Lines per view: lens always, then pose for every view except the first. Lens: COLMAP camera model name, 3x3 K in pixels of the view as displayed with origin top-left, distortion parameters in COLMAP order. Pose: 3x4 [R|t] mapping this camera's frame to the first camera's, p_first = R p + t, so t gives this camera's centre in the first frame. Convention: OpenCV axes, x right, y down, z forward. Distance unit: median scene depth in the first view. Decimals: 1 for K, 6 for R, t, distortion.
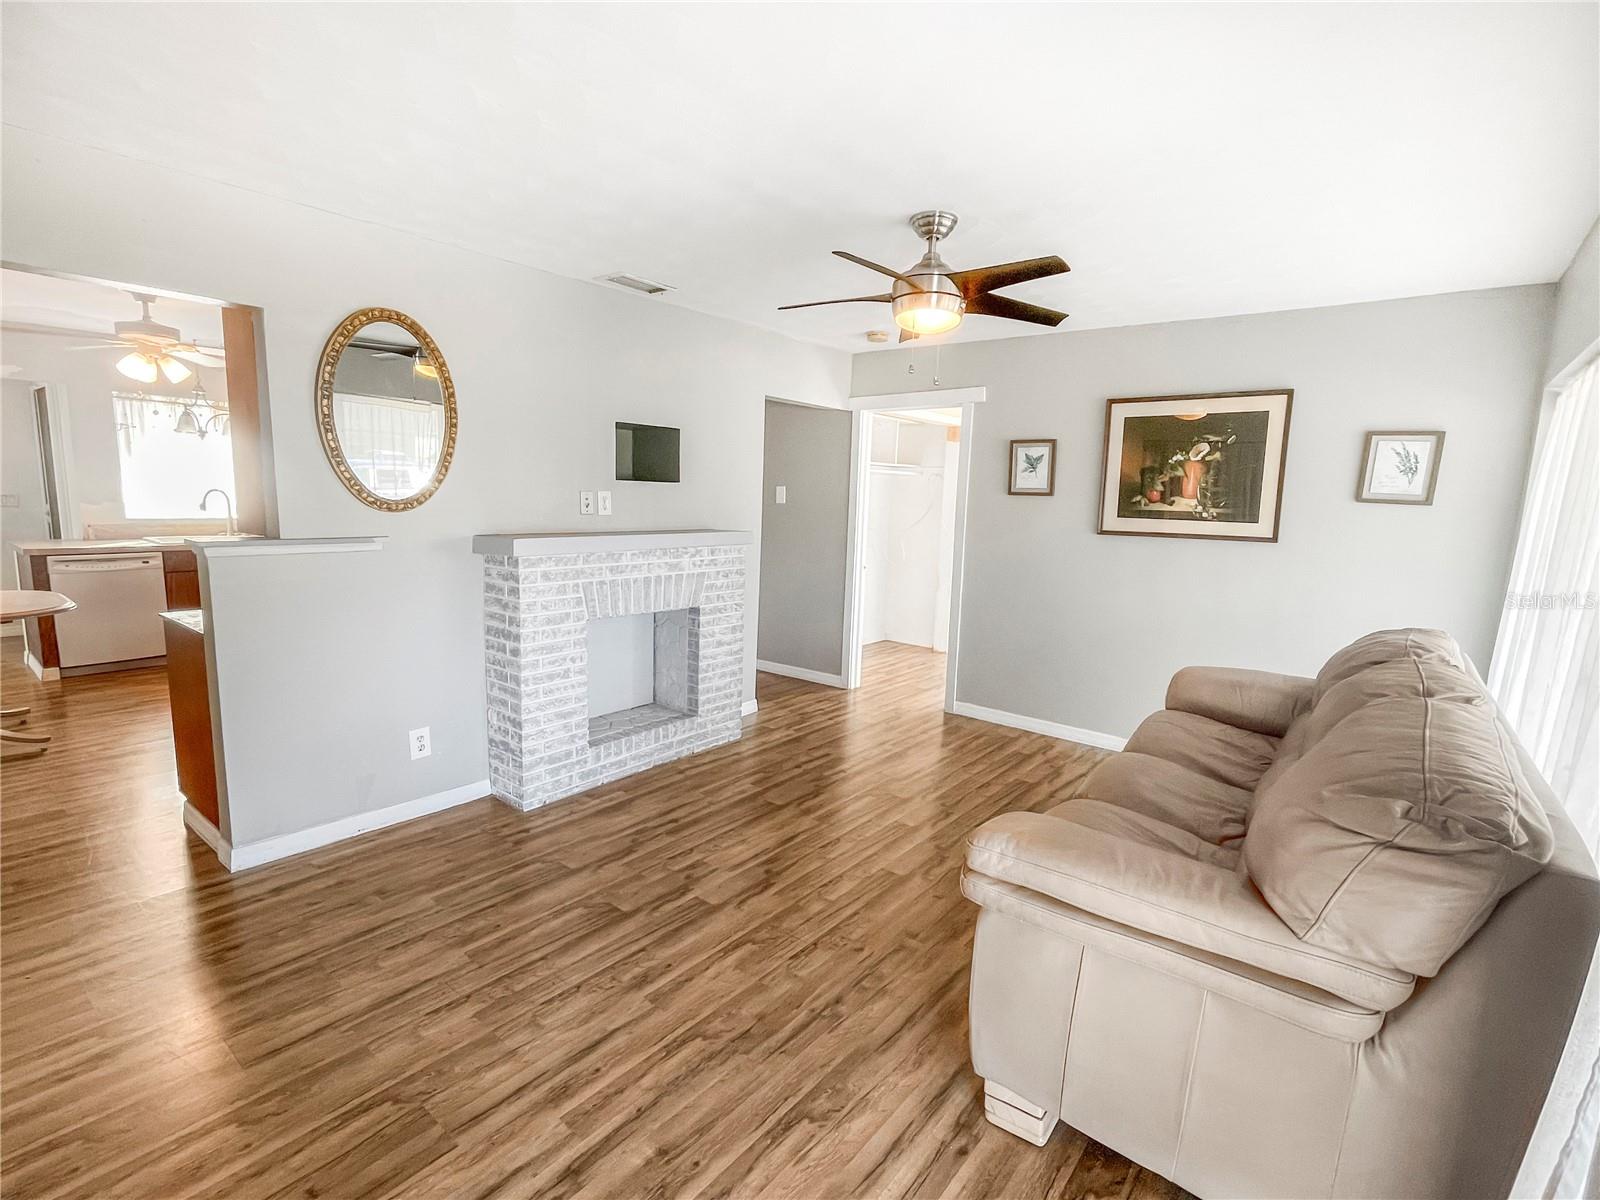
lens RADIAL K [[776.0, 0, 798.5], [0, 776.0, 606.5], [0, 0, 1]] dist [-0.001186, 0.000757]
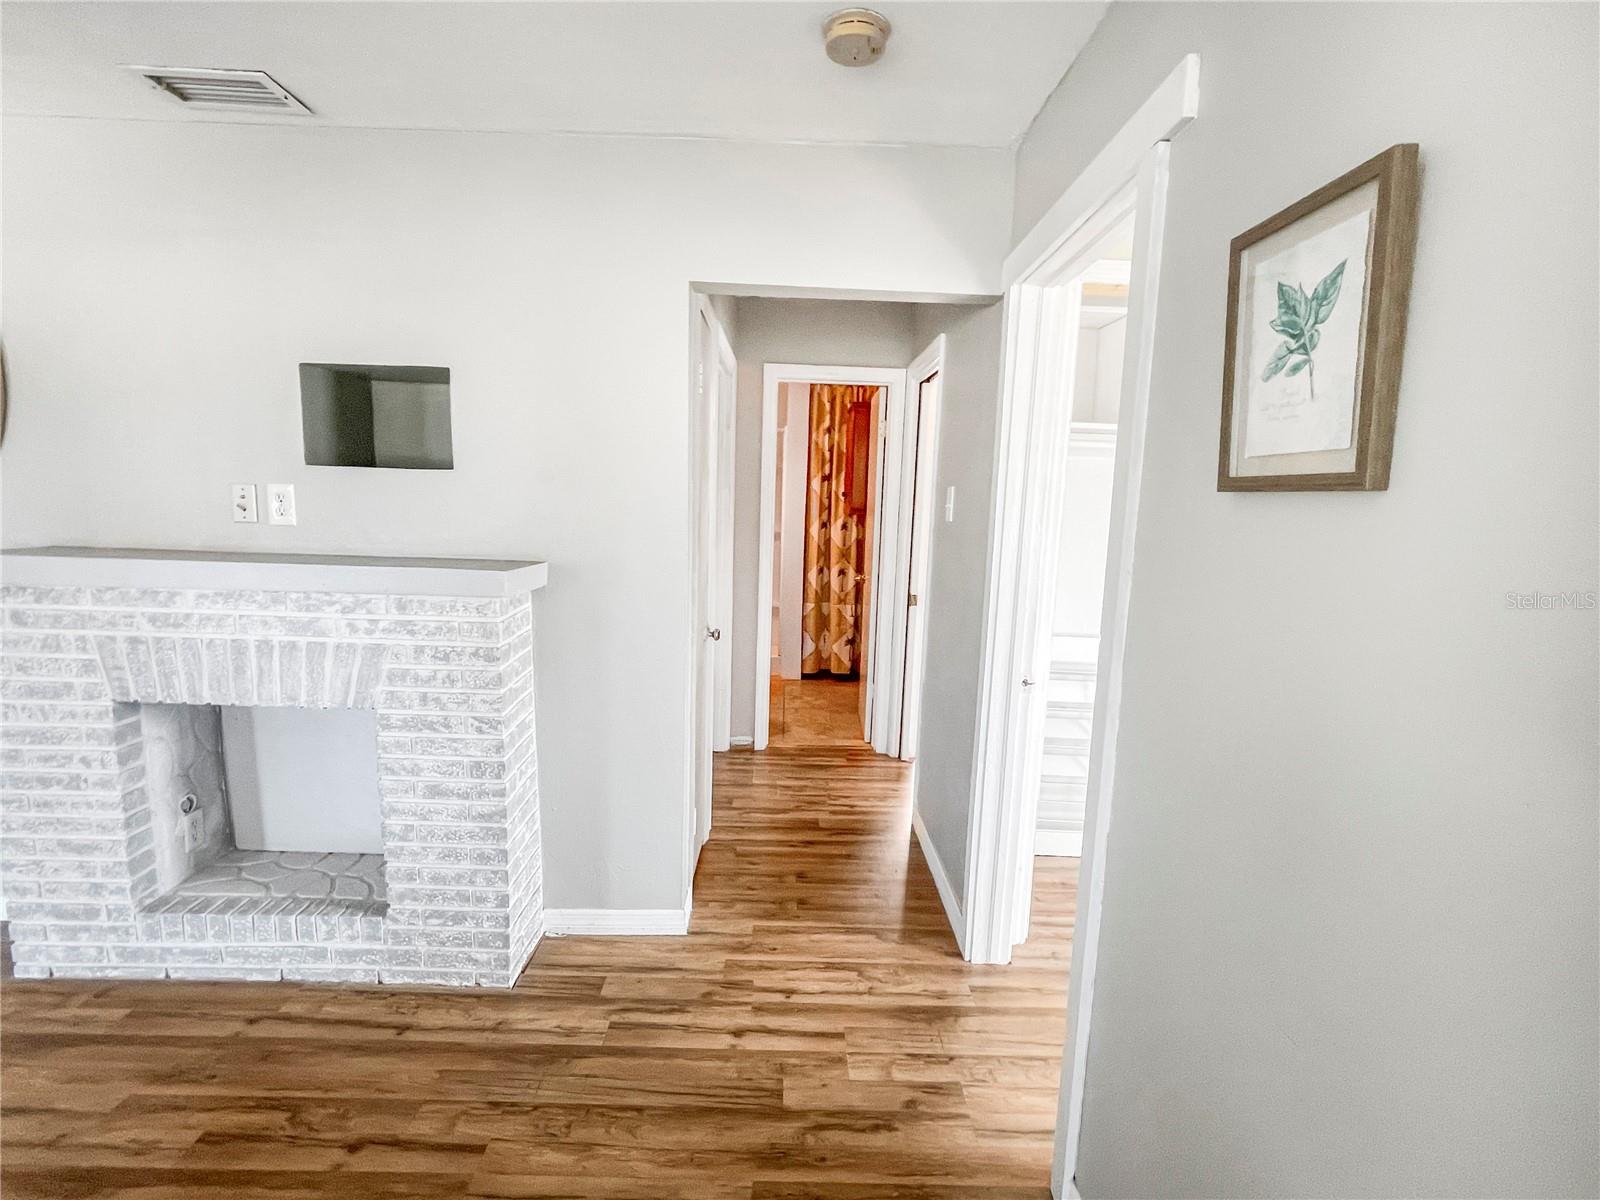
lens RADIAL K [[776.0, 0, 798.5], [0, 776.0, 606.5], [0, 0, 1]] dist [-0.001186, 0.000757]
pose [[0.625748, 0.103540, -0.773123, 0.434382], [-0.126861, 0.991464, 0.030103, -0.118798], [0.769640, 0.079242, 0.633542, 0.895791]]
